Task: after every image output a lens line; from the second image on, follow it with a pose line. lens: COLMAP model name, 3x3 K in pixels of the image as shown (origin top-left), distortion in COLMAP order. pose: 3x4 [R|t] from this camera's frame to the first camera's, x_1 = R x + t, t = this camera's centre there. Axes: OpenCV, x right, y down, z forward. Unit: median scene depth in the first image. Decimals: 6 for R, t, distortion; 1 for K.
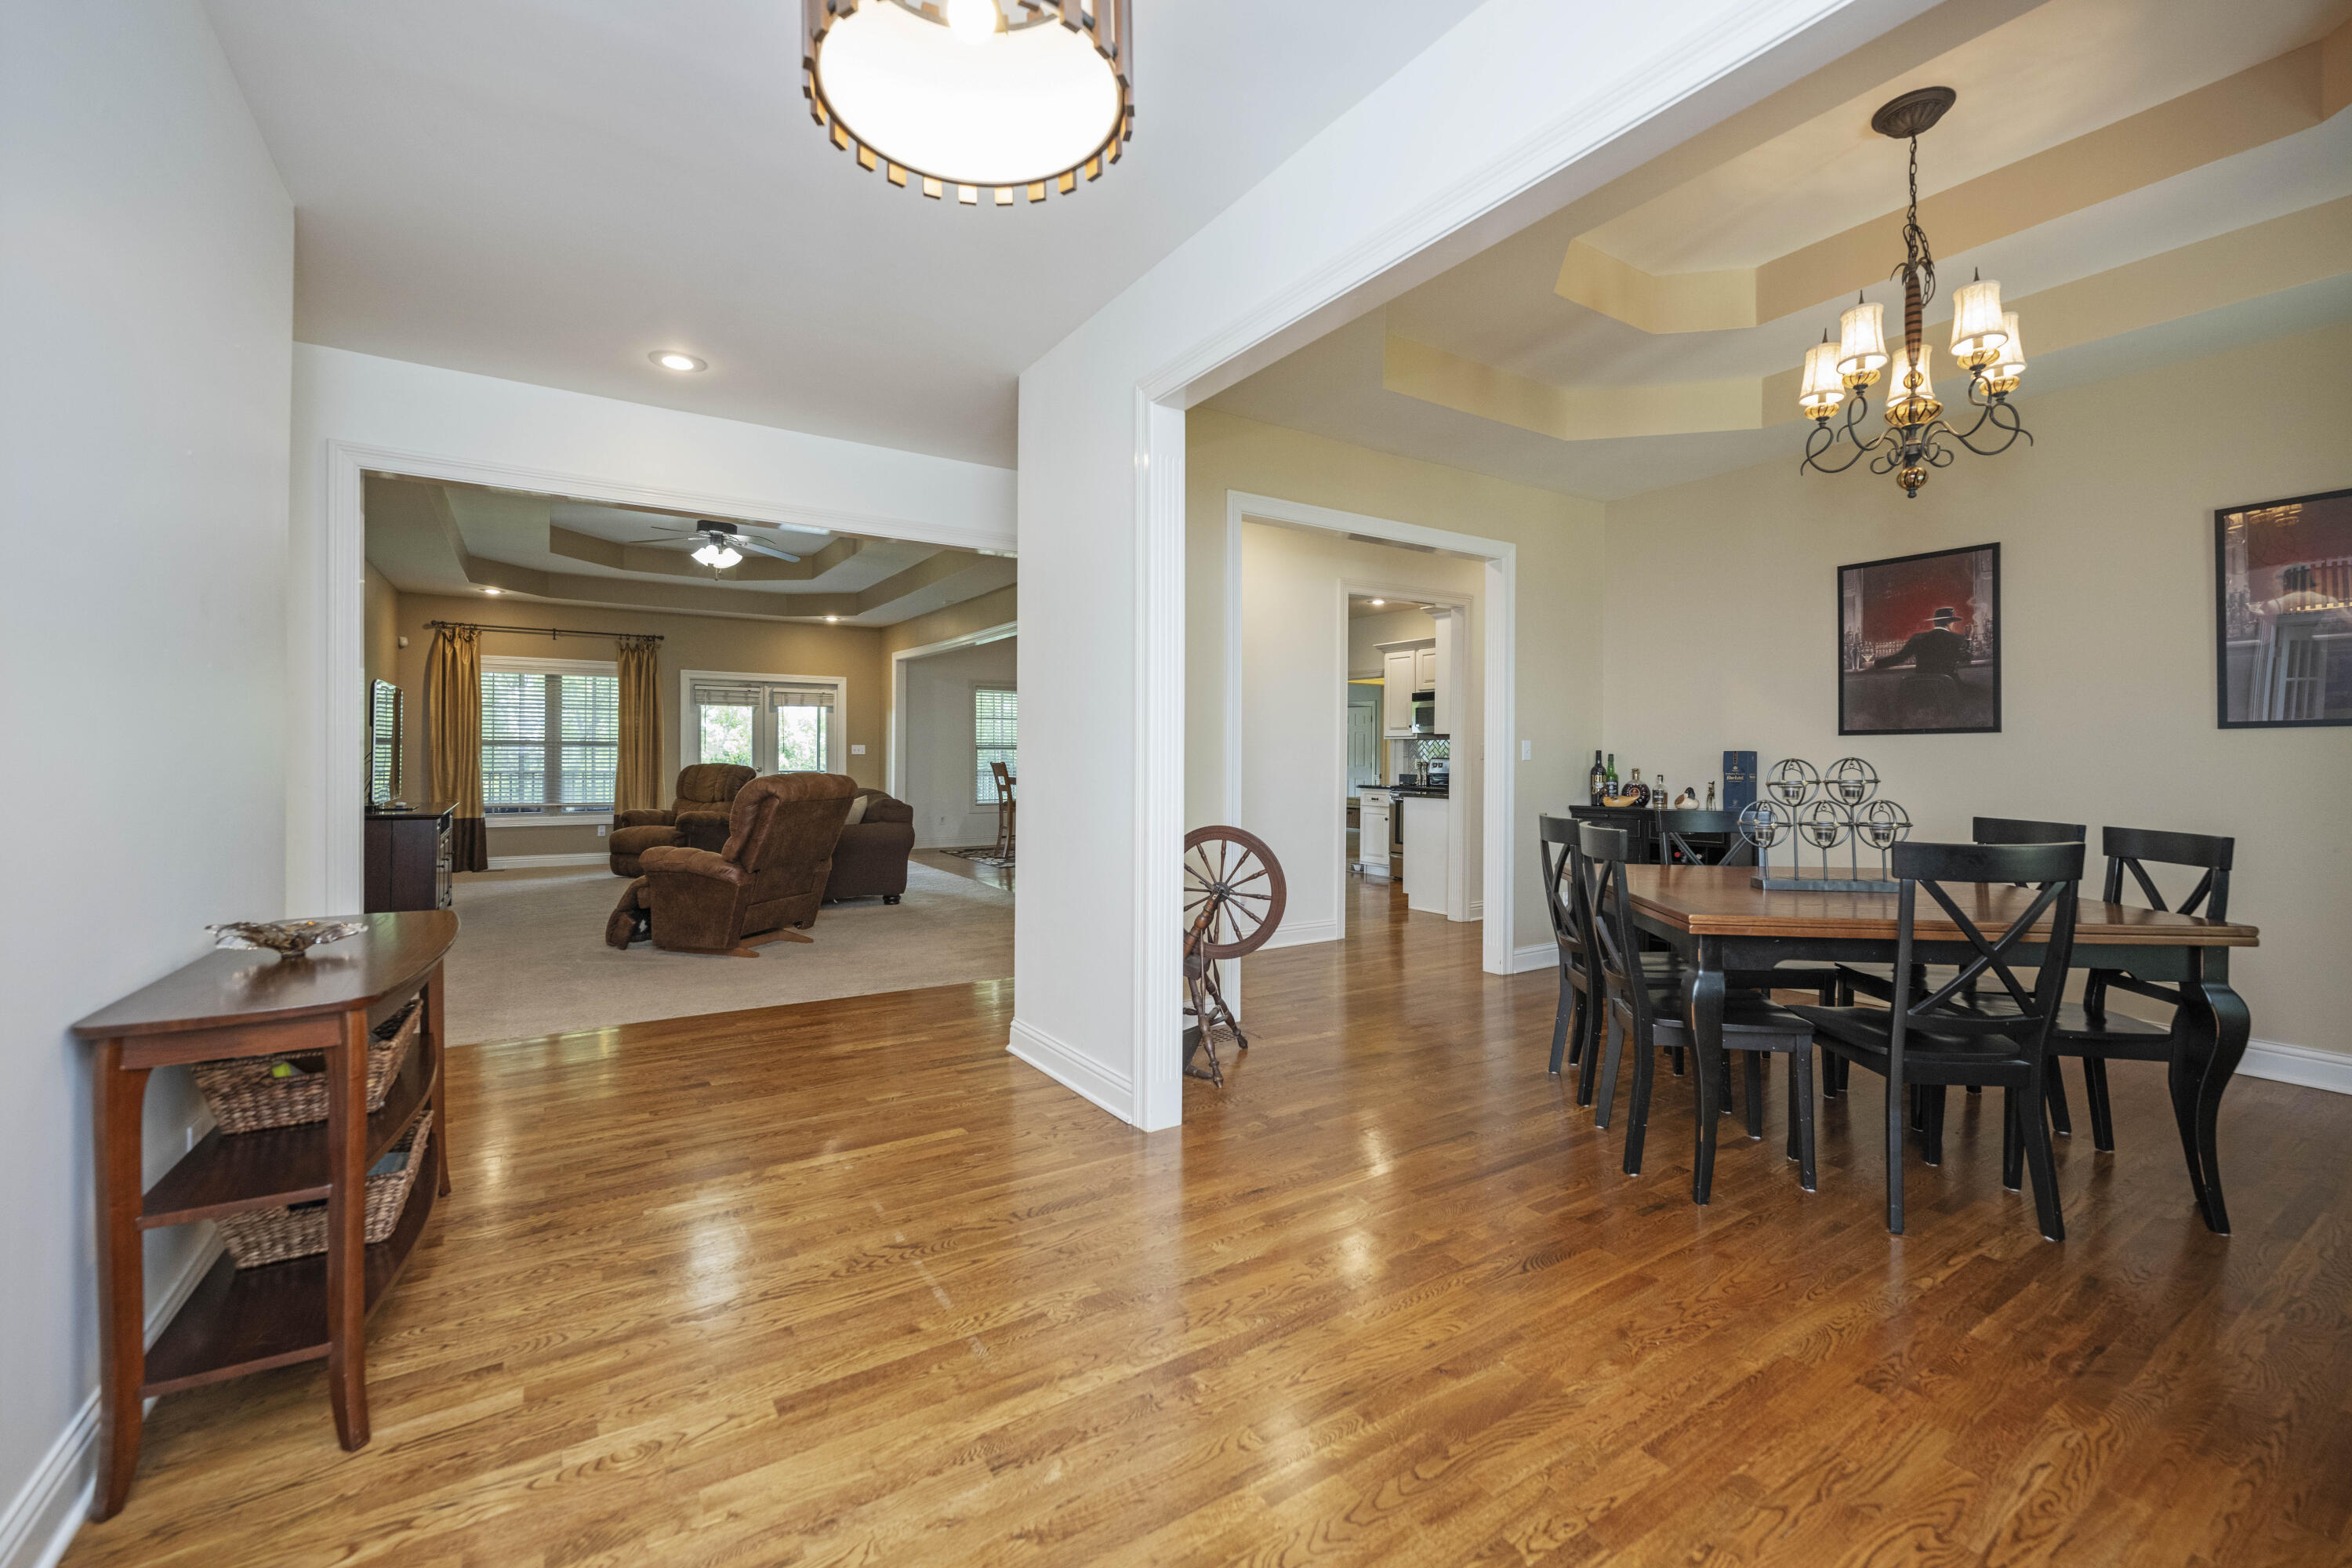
lens RADIAL K [[977.1, 0, 1168.3], [0, 977.1, 763.2], [0, 0, 1]] dist [-0.002616, 0.000217]
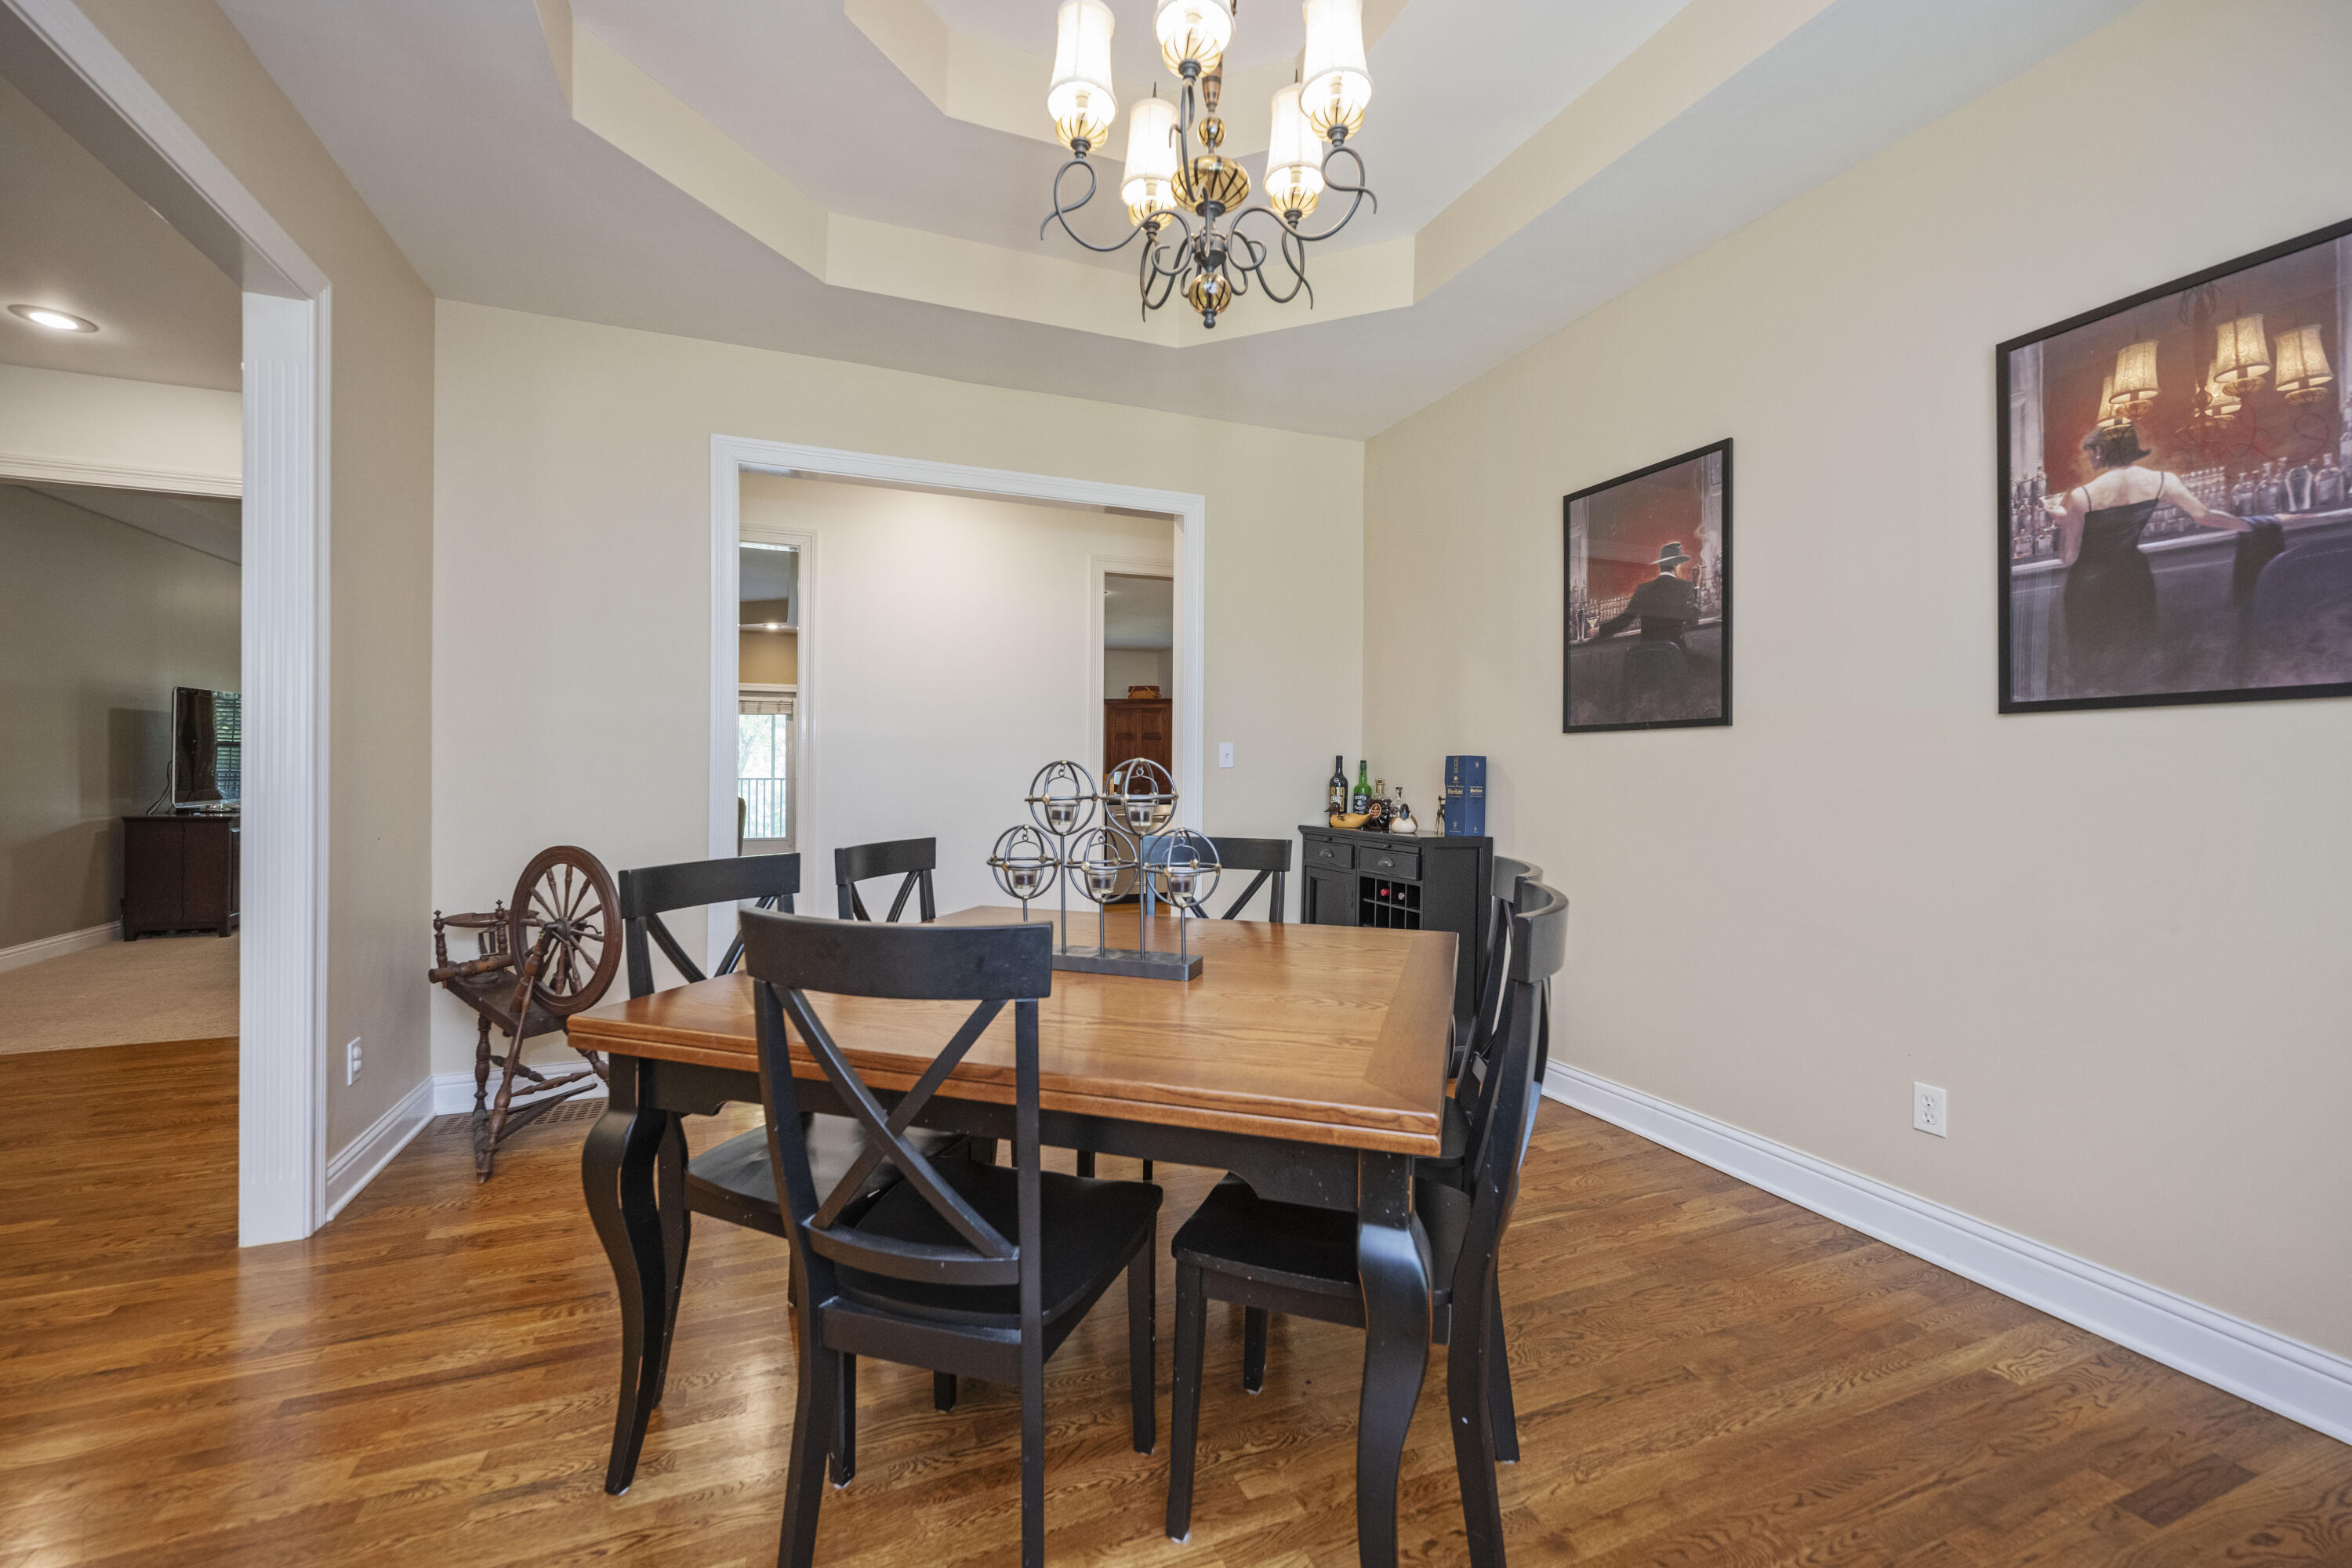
lens RADIAL K [[953.2, 0, 1175.7], [0, 953.2, 776.5], [0, 0, 1]] dist [0.002189, -0.000265]
pose [[0.984650, 0.003902, -0.174495, 0.425103], [-0.003384, 0.999989, 0.003265, 0.001716], [0.174506, -0.002624, 0.984653, 0.210869]]
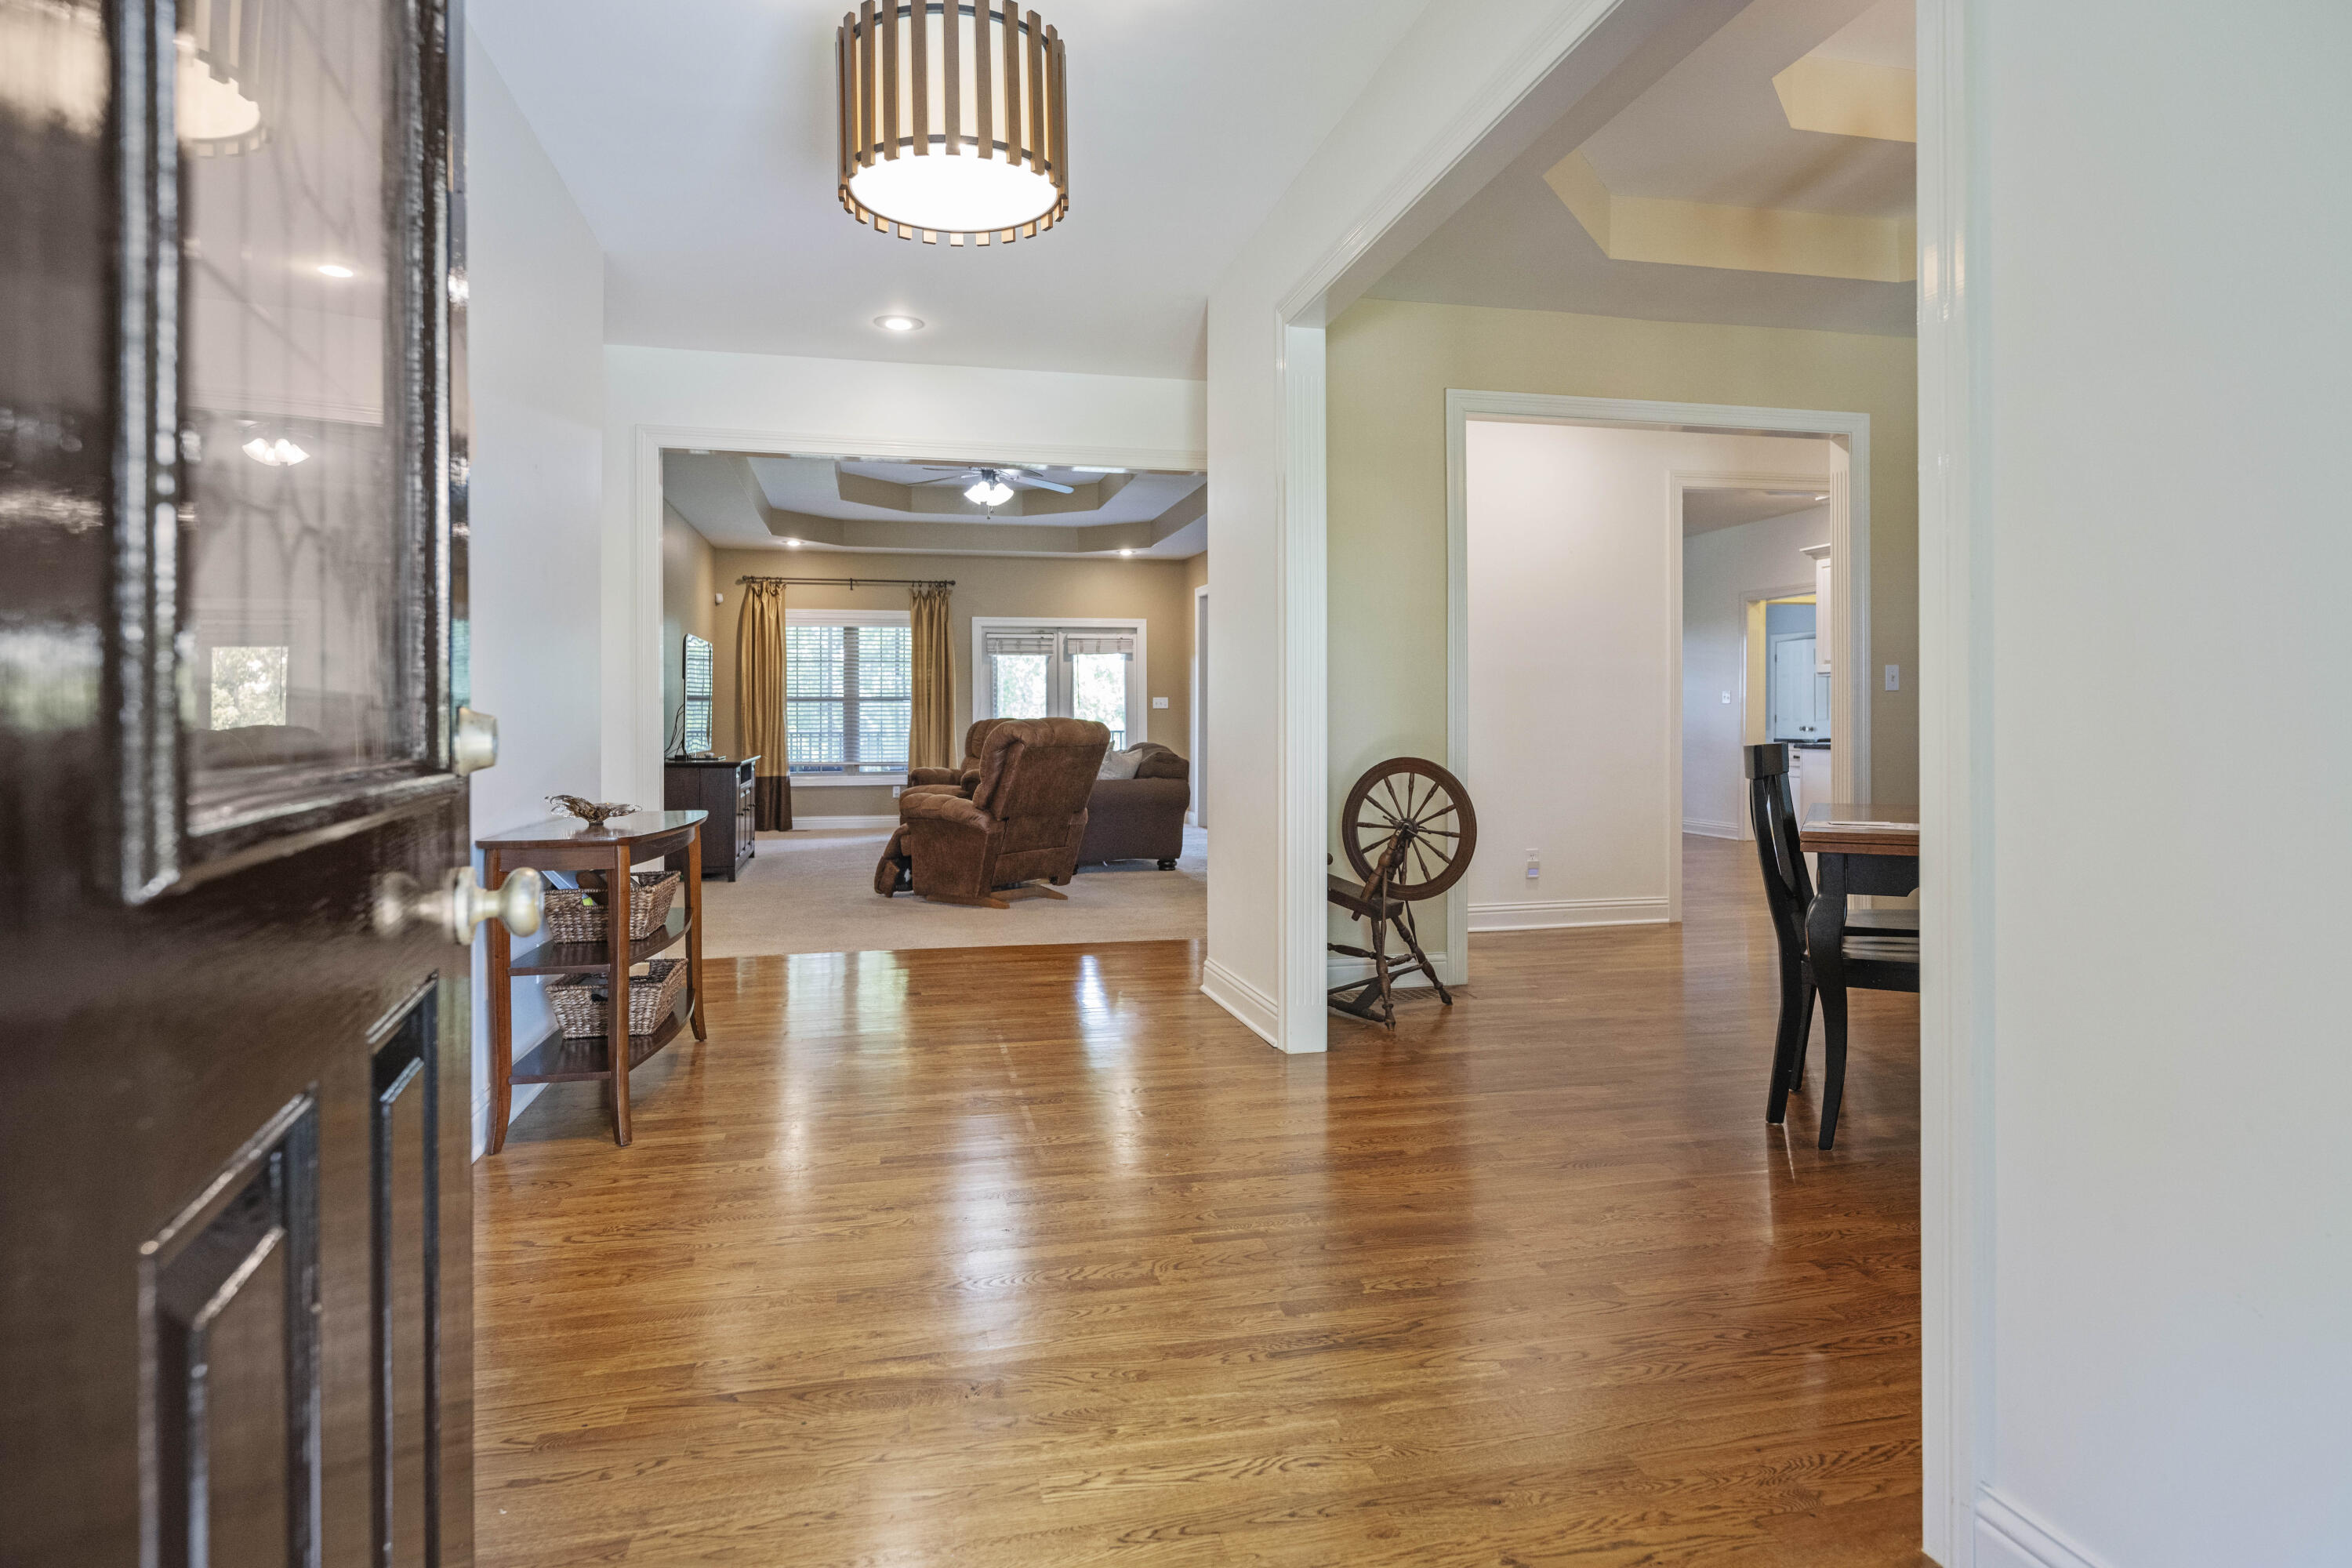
lens RADIAL K [[1306.9, 0, 1173.2], [0, 1306.9, 726.9], [0, 0, 1]] dist [-0.008294, -0.001564]
pose [[0.940327, -0.007530, -0.340188, 0.167306], [0.006541, 0.999970, -0.004054, 0.024285], [0.340209, 0.001587, 0.940349, -0.153427]]
